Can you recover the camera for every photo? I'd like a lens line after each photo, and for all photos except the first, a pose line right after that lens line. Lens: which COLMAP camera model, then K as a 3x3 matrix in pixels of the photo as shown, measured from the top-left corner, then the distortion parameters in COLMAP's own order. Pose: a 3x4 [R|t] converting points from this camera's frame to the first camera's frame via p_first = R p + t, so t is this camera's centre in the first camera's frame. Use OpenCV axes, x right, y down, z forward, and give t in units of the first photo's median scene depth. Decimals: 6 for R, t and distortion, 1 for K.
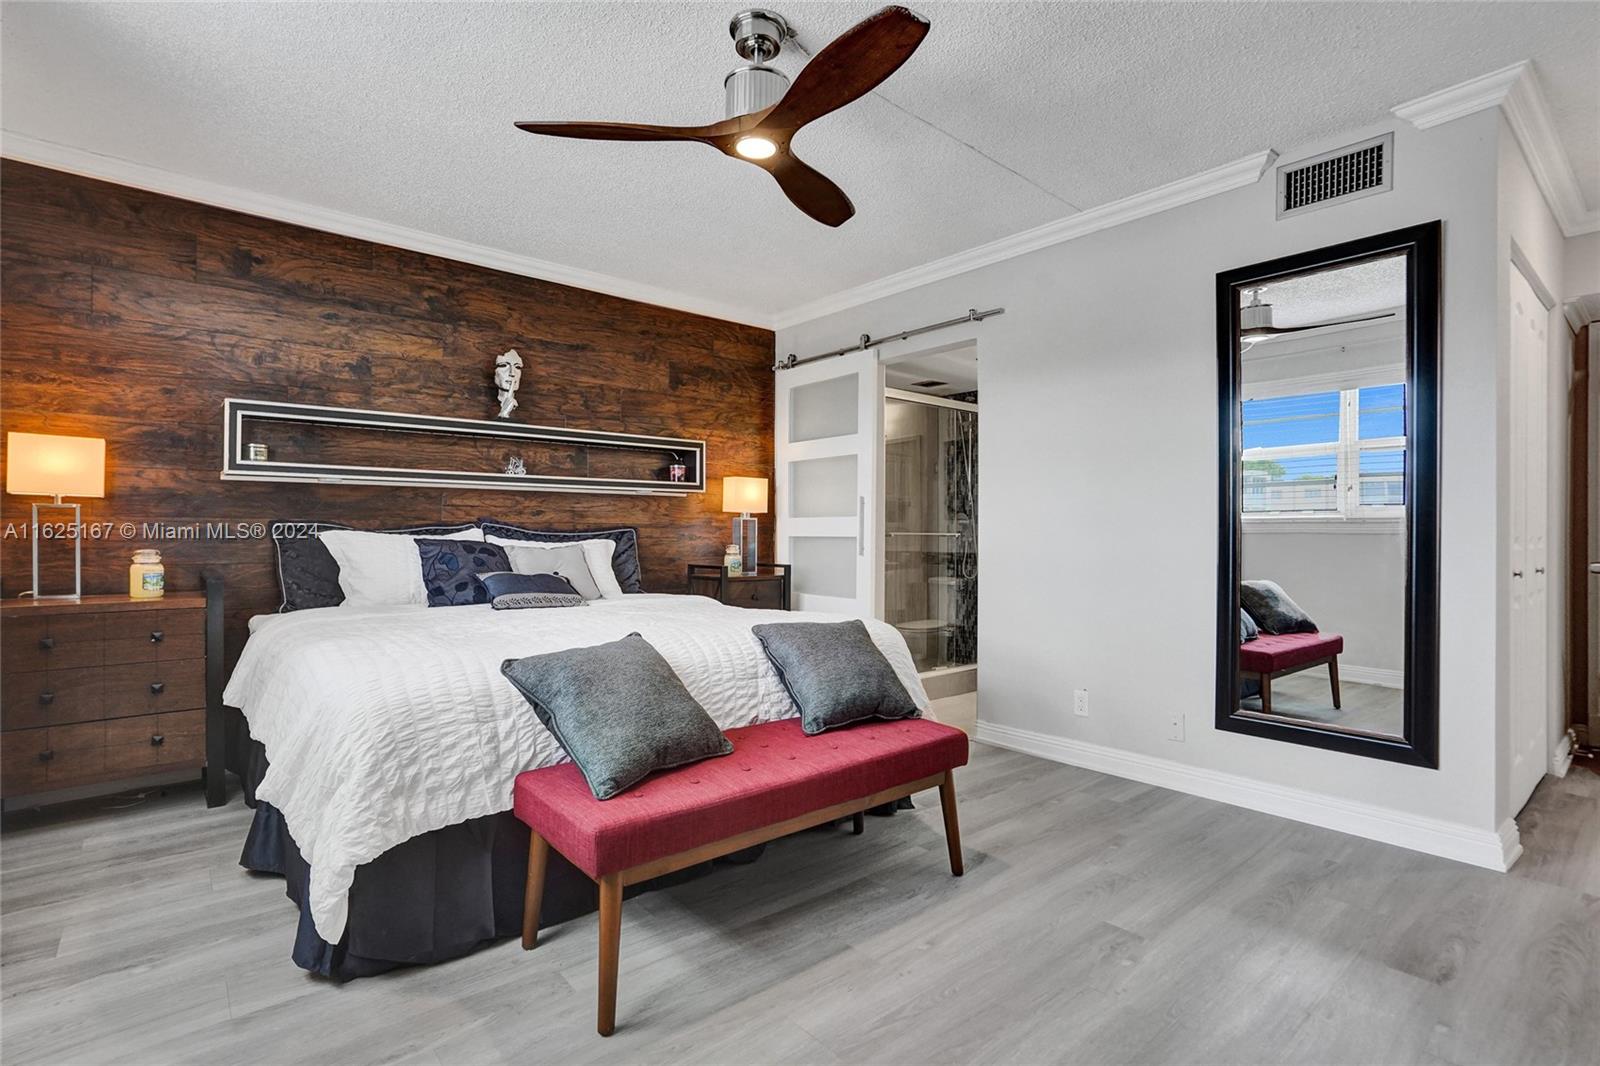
lens RADIAL K [[772.6, 0, 799.2], [0, 772.6, 538.8], [0, 0, 1]] dist [-0.039541, 0.022391]
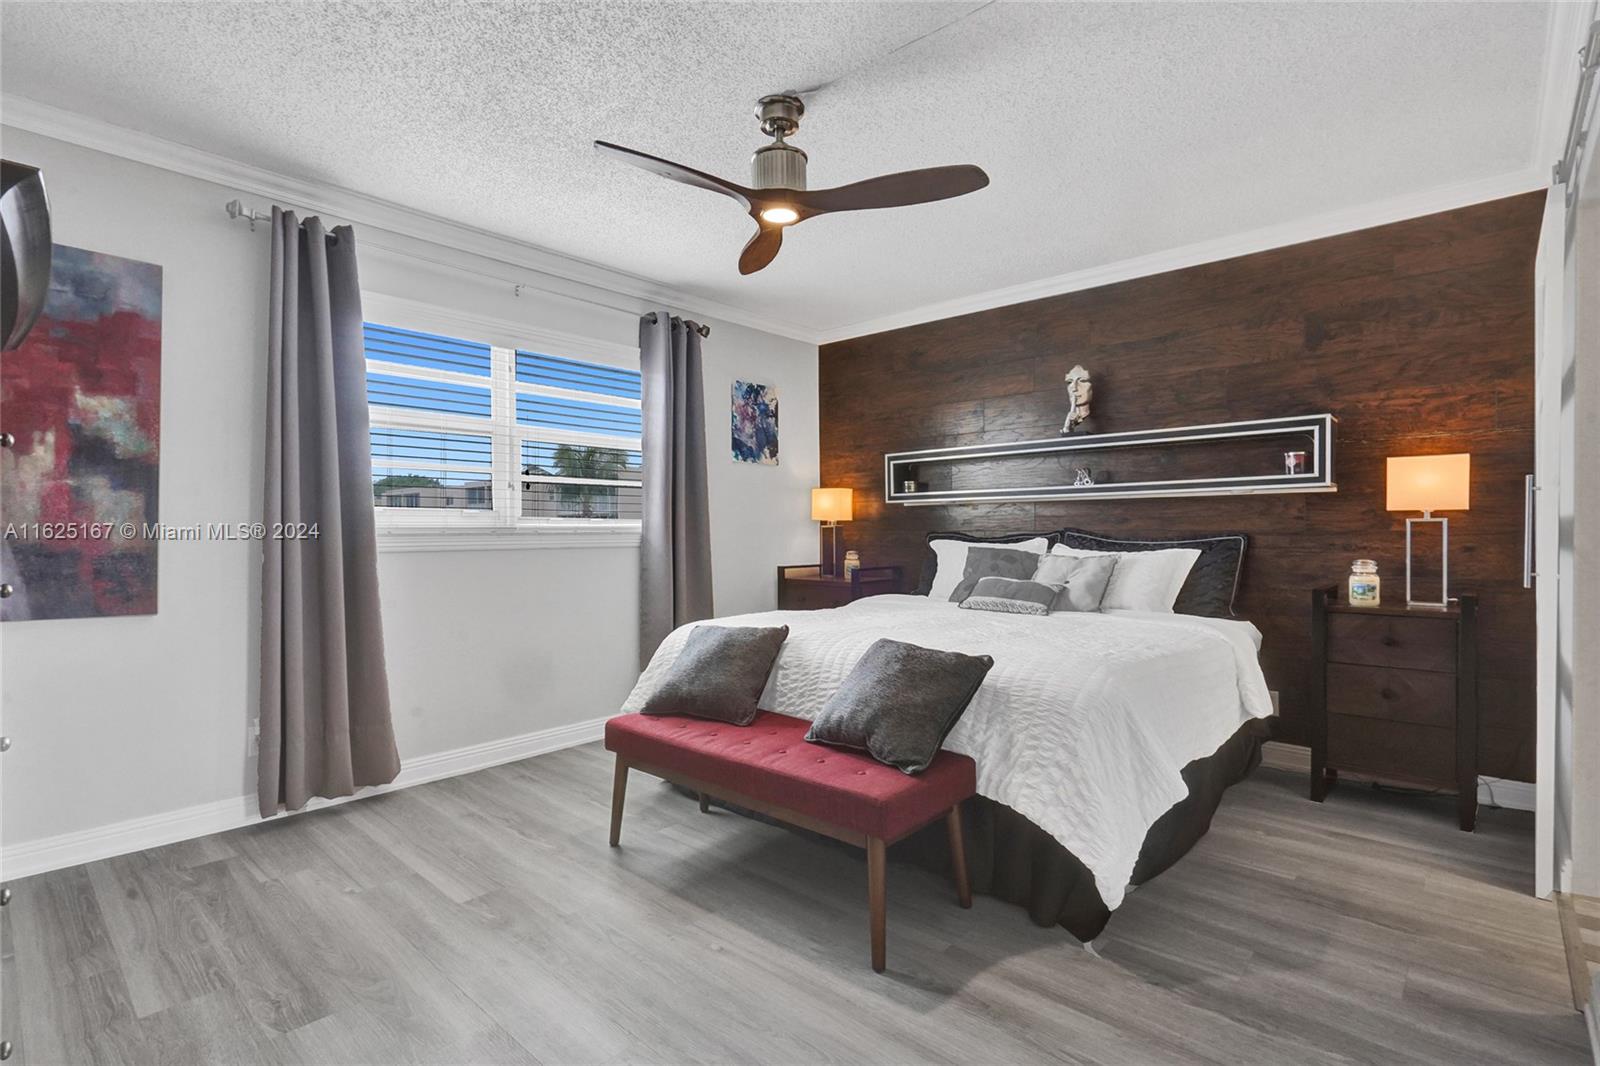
lens RADIAL K [[772.6, 0, 804.1], [0, 772.6, 545.9], [0, 0, 1]] dist [-0.039541, 0.022391]
pose [[0.122150, 0.001773, -0.992510, 0.550628], [-0.009323, 0.999956, 0.000639, 0.000384], [0.992468, 0.009175, 0.122161, 0.461426]]
